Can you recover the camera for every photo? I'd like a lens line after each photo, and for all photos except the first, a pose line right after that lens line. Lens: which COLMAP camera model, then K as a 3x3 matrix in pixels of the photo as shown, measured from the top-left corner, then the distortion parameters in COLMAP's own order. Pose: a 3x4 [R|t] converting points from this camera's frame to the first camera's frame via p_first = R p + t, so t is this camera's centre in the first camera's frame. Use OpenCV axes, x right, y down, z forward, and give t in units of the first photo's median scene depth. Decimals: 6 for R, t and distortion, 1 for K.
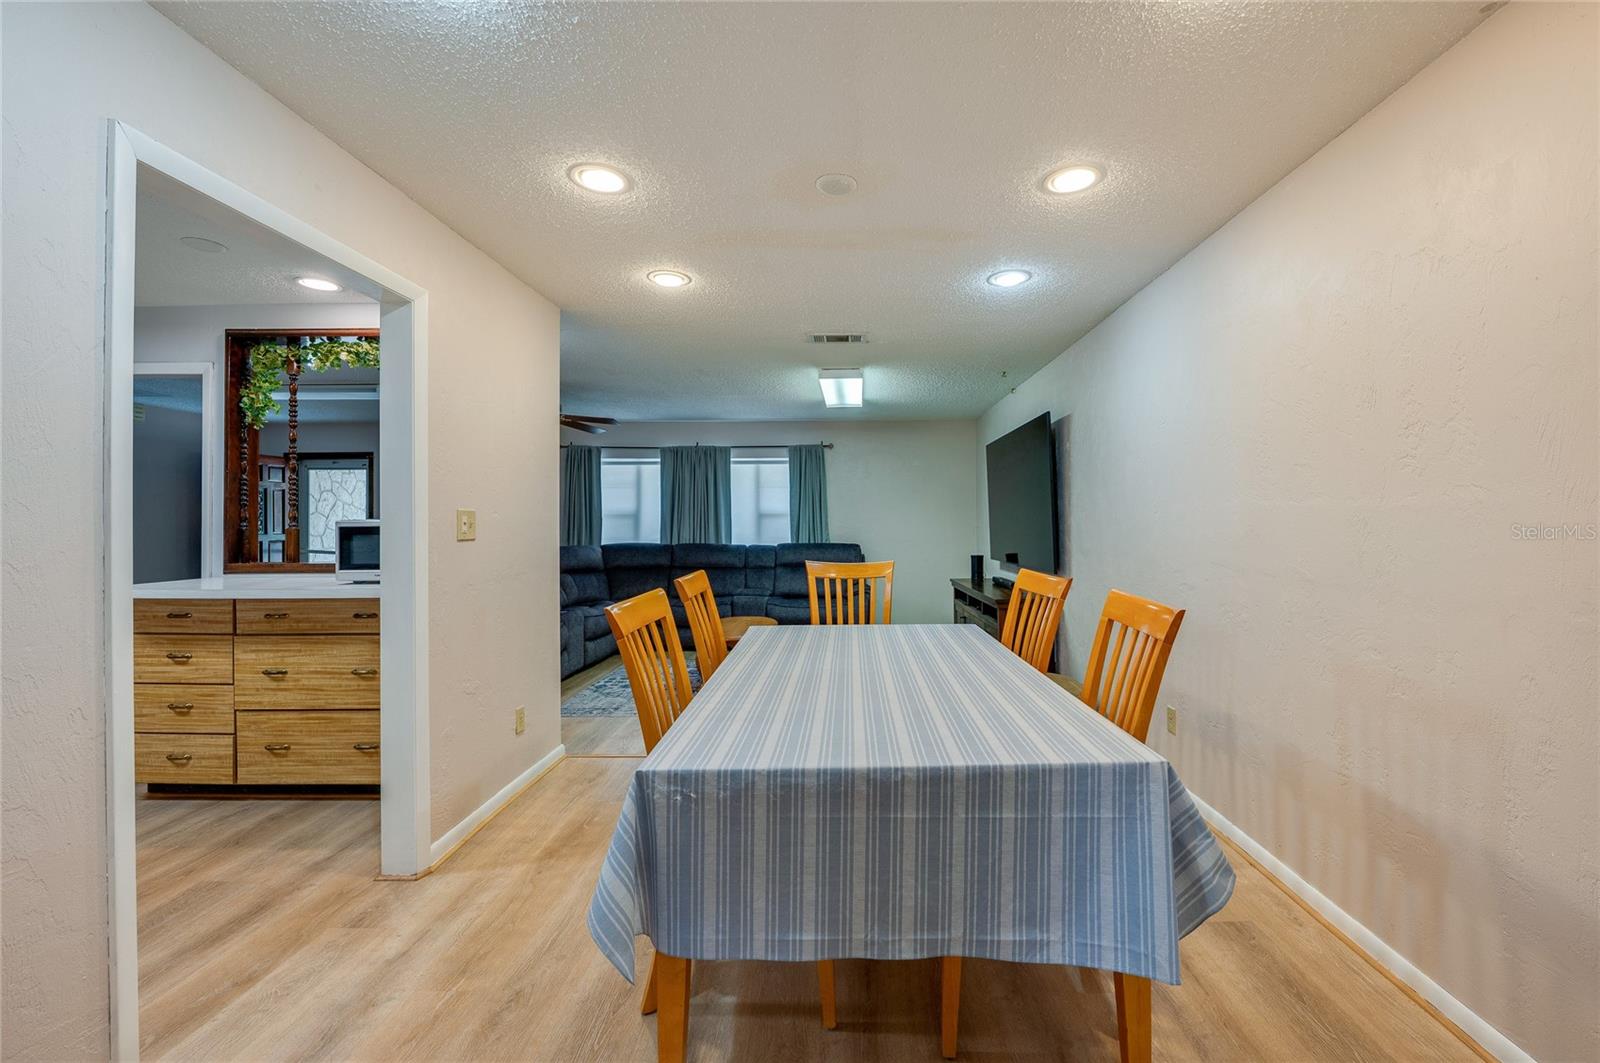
lens RADIAL K [[673.4, 0, 827.7], [0, 673.4, 517.3], [0, 0, 1]] dist [0.001420, 0.000400]
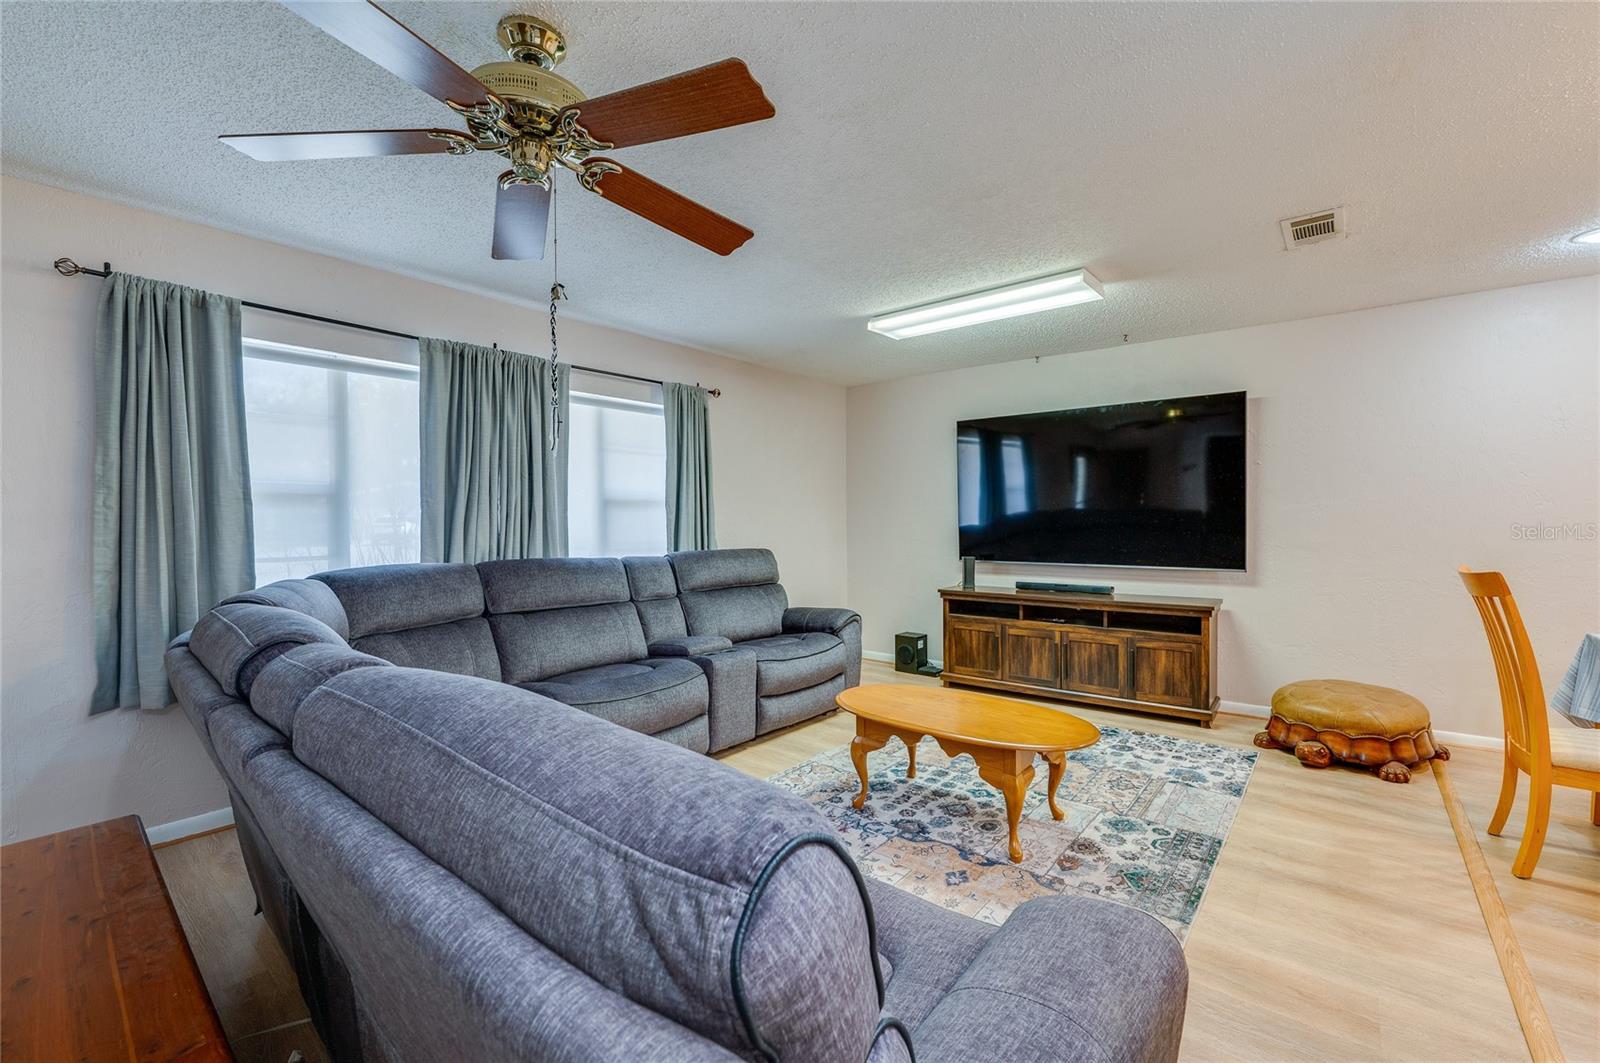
lens RADIAL K [[672.8, 0, 800.0], [0, 672.8, 531.5], [0, 0, 1]] dist [-0.000338, -0.000190]
pose [[0.623242, -0.015627, 0.781873, -0.899669], [-0.003230, 0.999740, 0.022556, 0.015236], [-0.782023, -0.016584, 0.623029, 1.139407]]
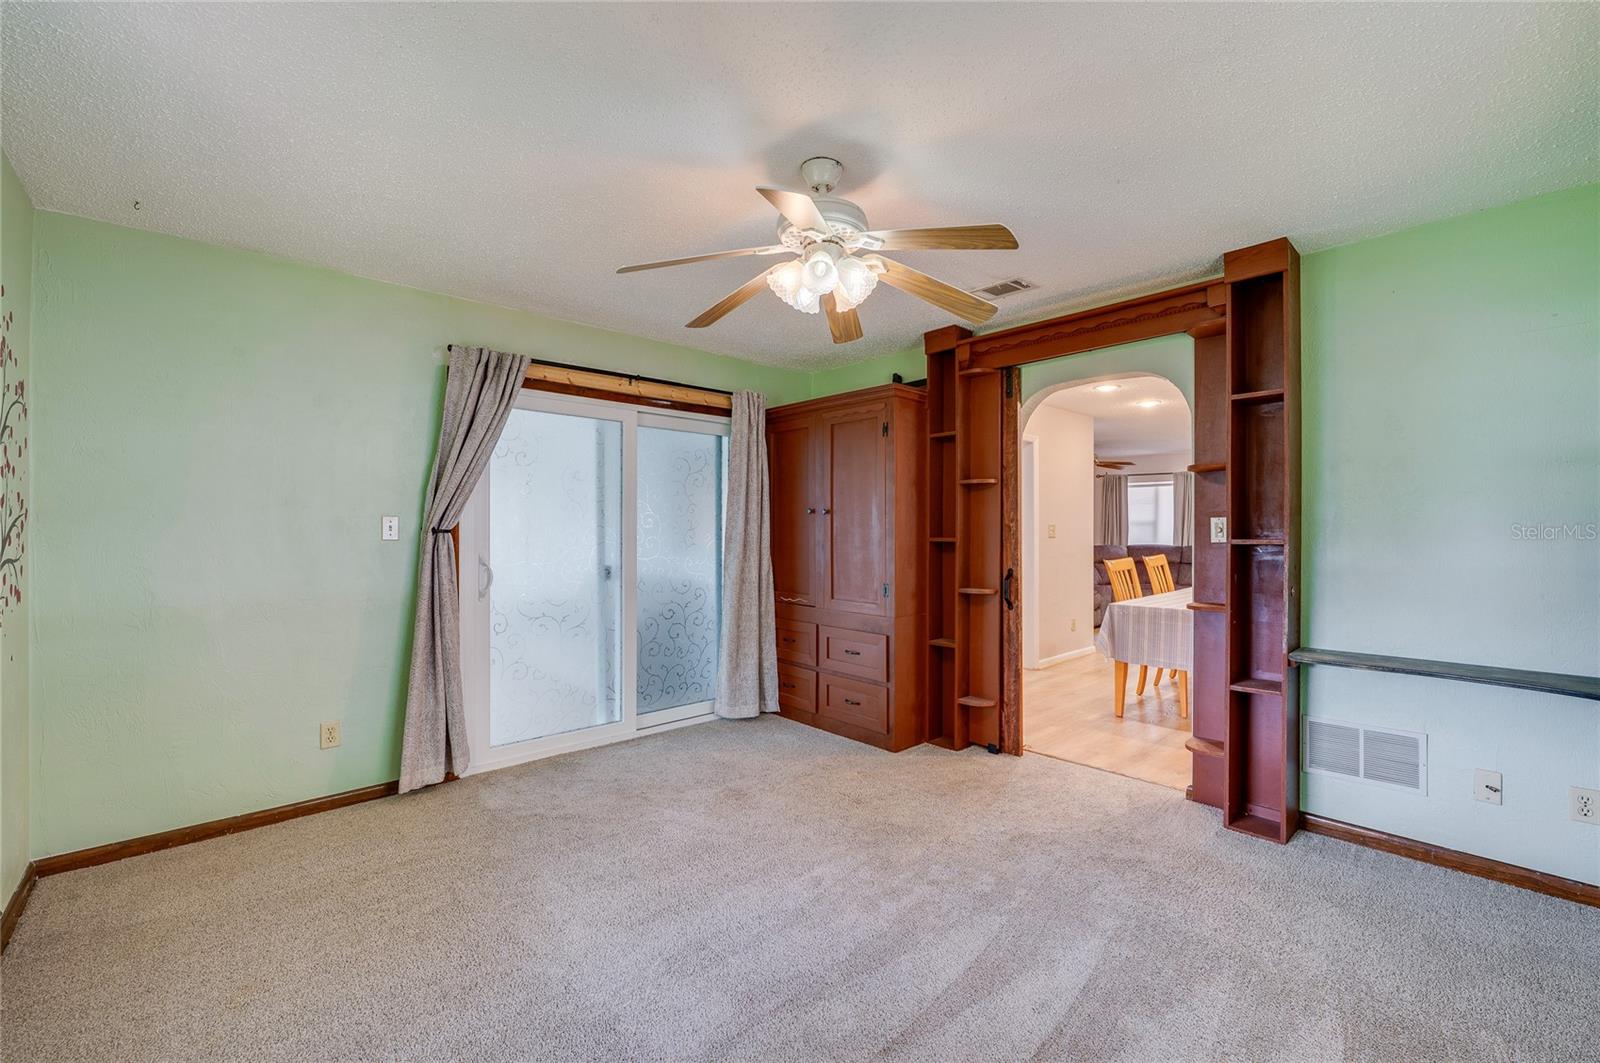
lens RADIAL K [[672.8, 0, 800.0], [0, 672.8, 531.5], [0, 0, 1]] dist [-0.000338, -0.000190]
pose [[0.694100, 0.008926, -0.719823, 0.400387], [0.000587, 0.999916, 0.012965, -0.012744], [0.719878, -0.009422, 0.694037, -0.918198]]
